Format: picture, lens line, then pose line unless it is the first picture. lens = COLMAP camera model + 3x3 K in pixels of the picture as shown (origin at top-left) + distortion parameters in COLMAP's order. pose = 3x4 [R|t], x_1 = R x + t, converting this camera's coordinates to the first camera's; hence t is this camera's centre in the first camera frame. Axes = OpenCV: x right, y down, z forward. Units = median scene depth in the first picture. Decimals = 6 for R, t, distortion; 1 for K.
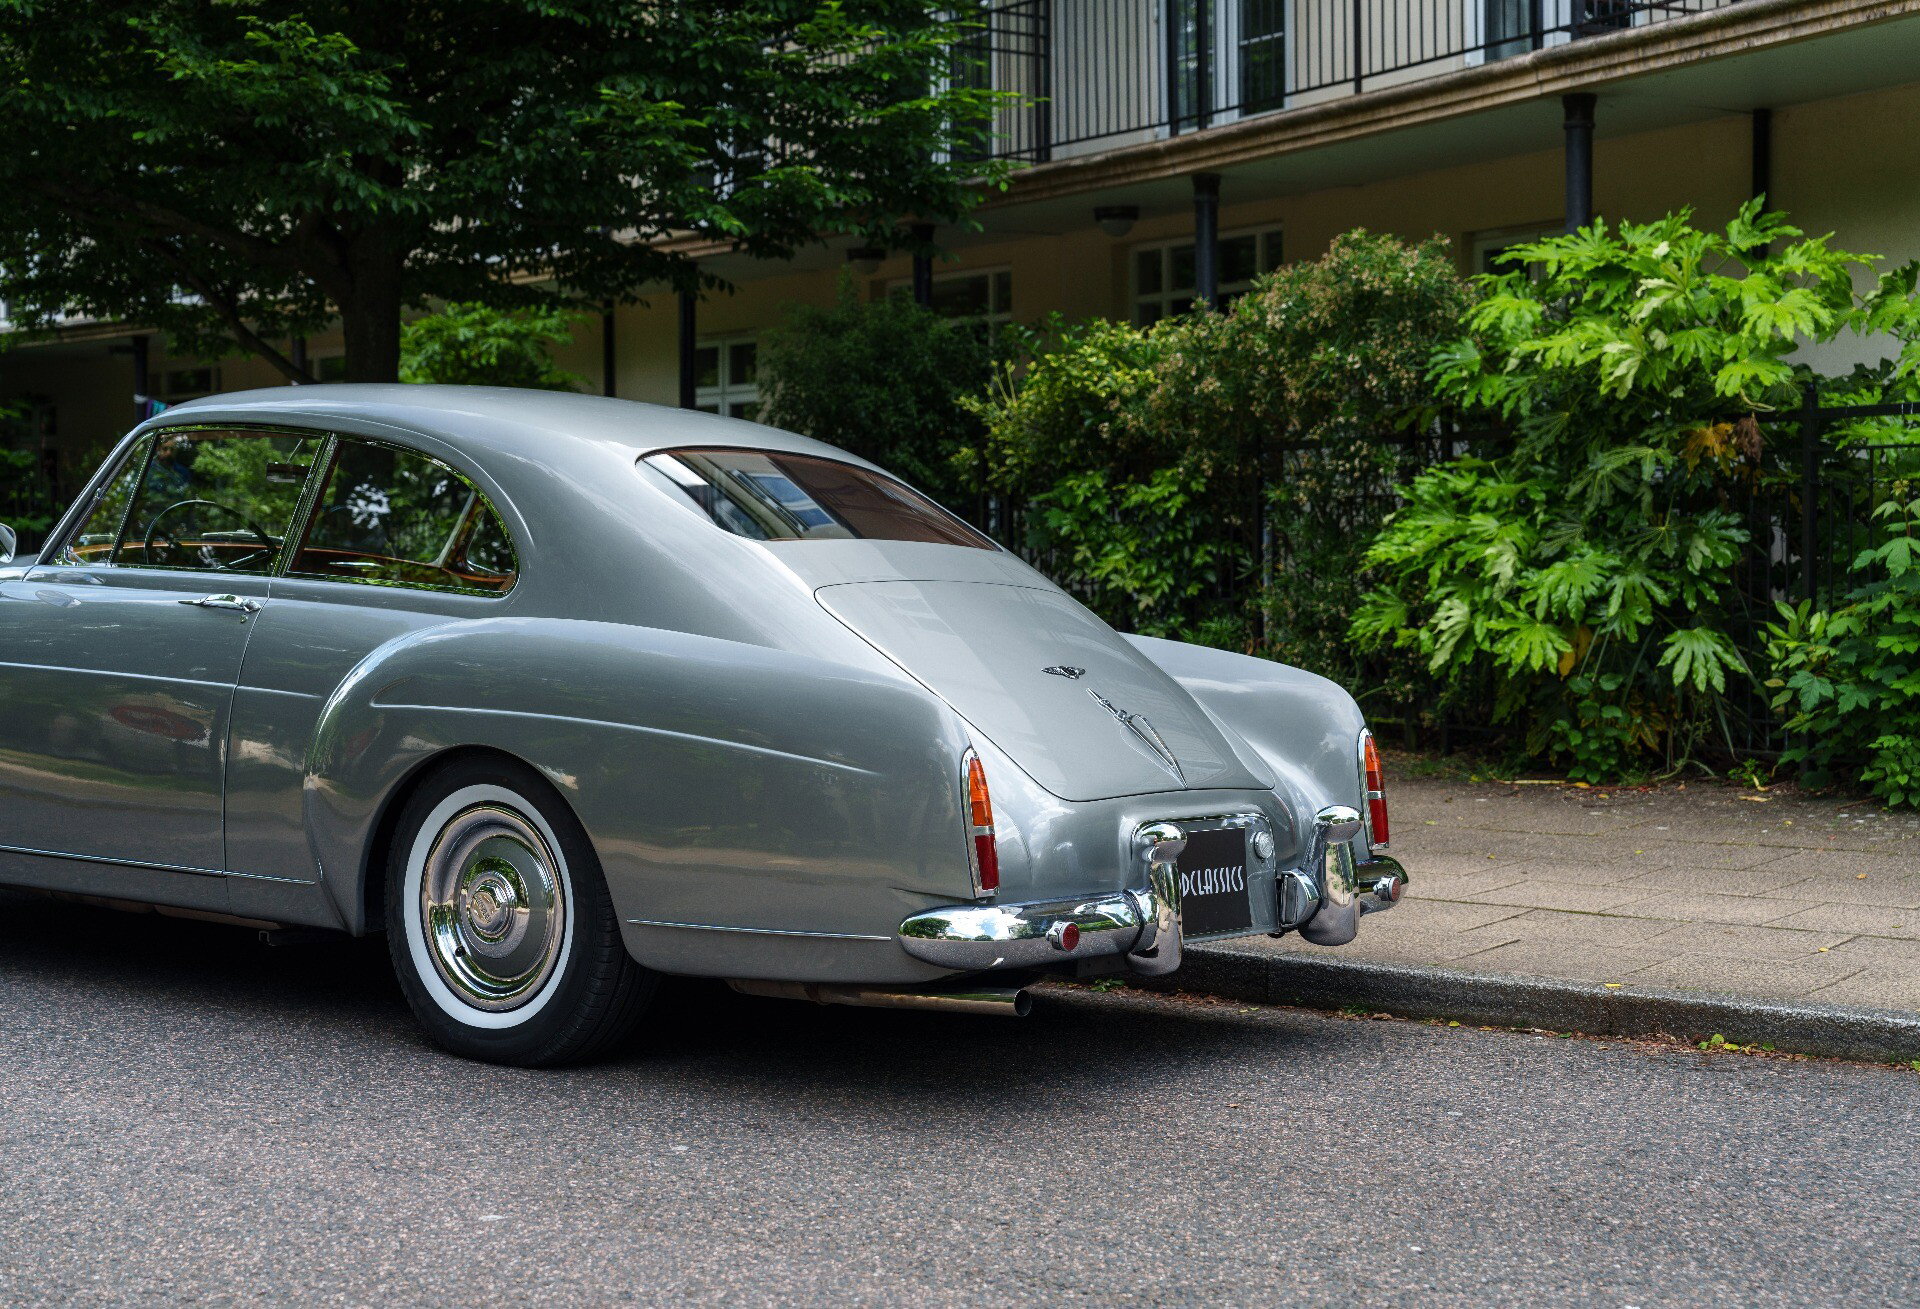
lens RADIAL K [[2865.8, 0, 960.0], [0, 2865.8, 654.5], [0, 0, 1]] dist [-0.014517, 0.064926]
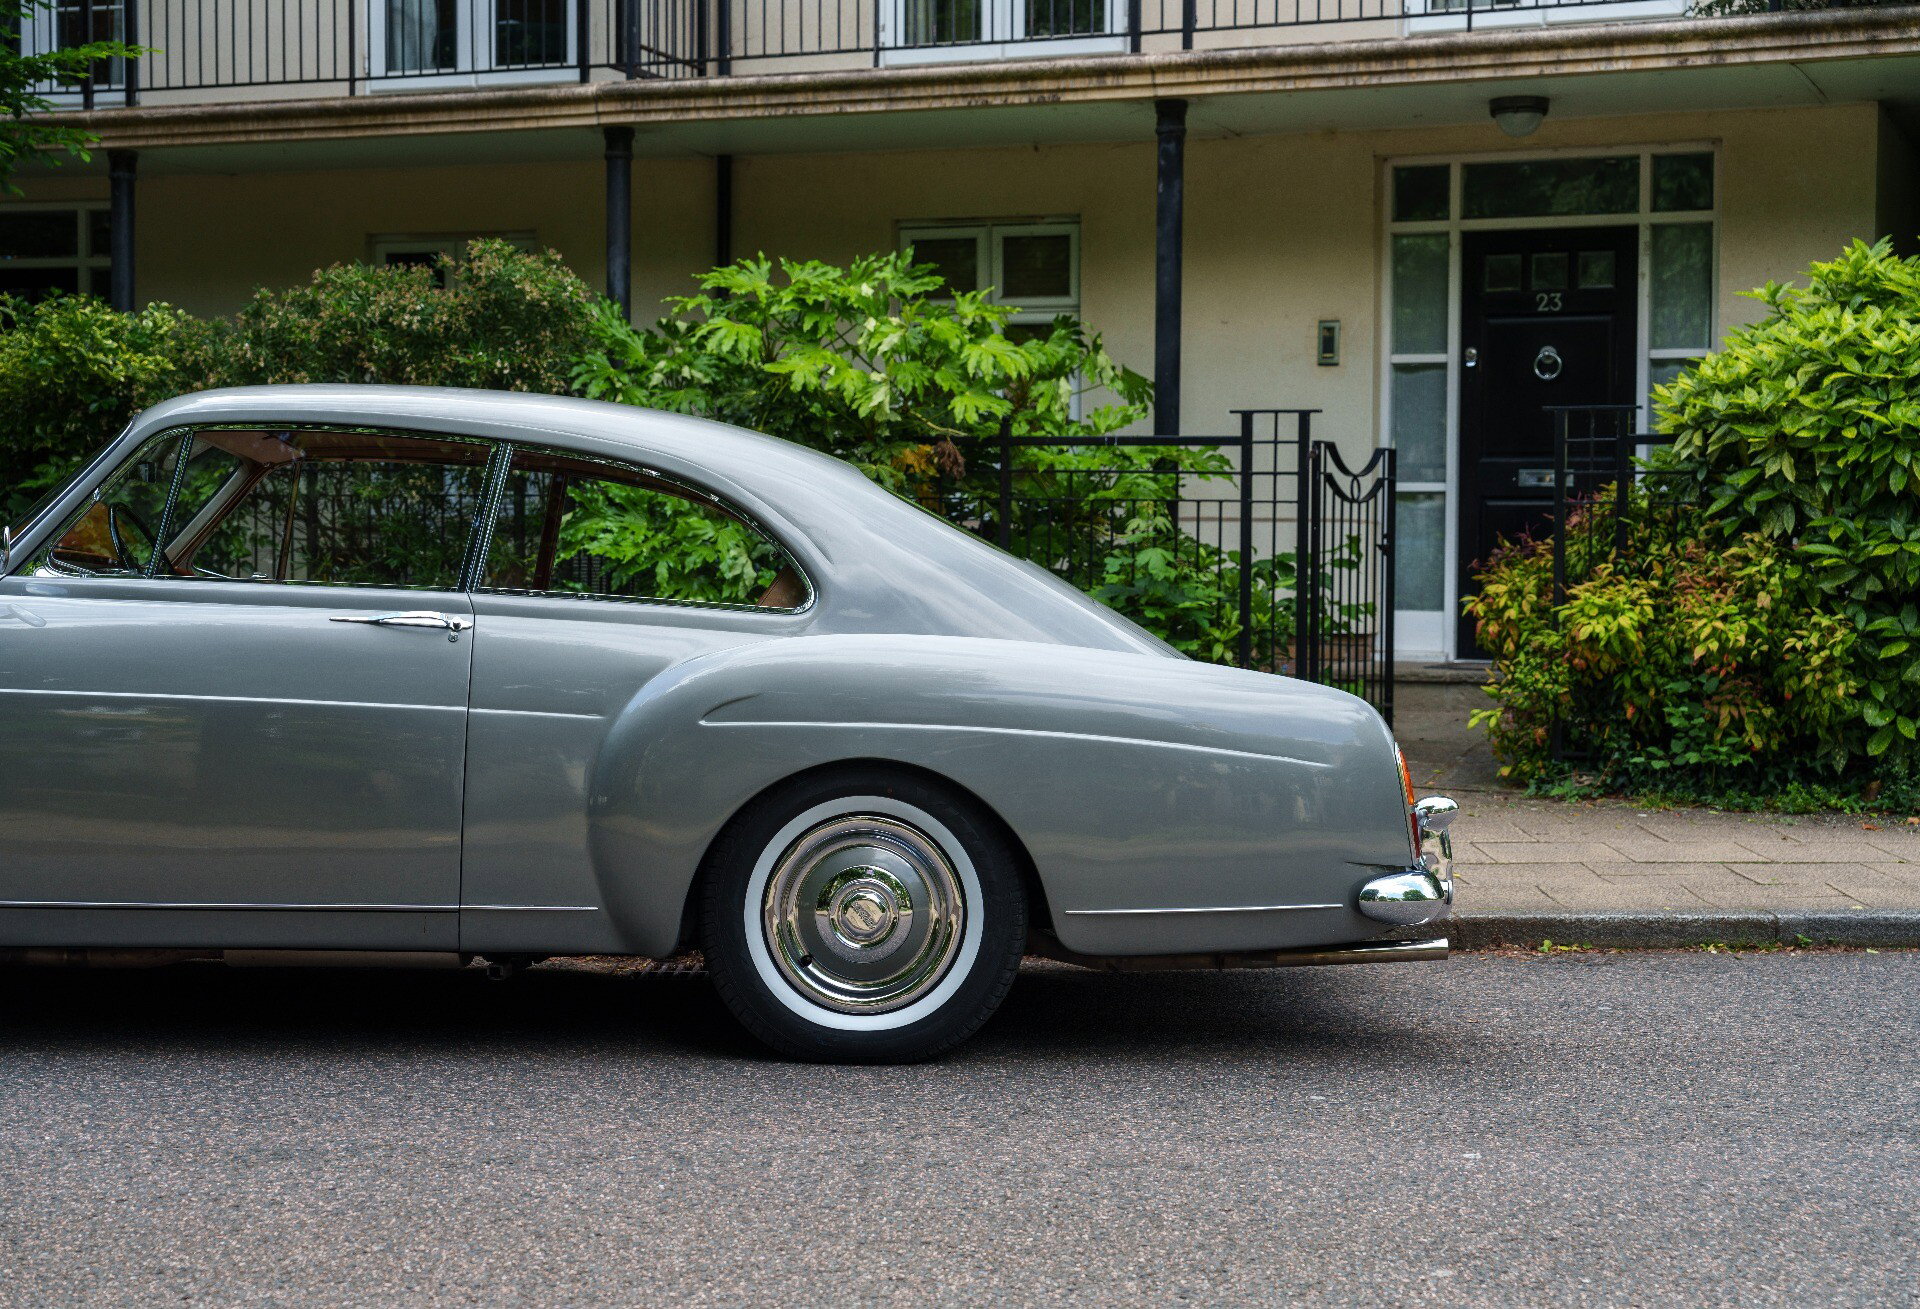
lens RADIAL K [[2840.3, 0, 1007.7], [0, 2840.3, 665.9], [0, 0, 1]] dist [0.029540, -0.024510]
pose [[0.749153, -0.019635, 0.662106, -0.428243], [0.009551, 0.999777, 0.018842, -0.011166], [-0.662328, -0.007792, 0.749174, 0.100568]]
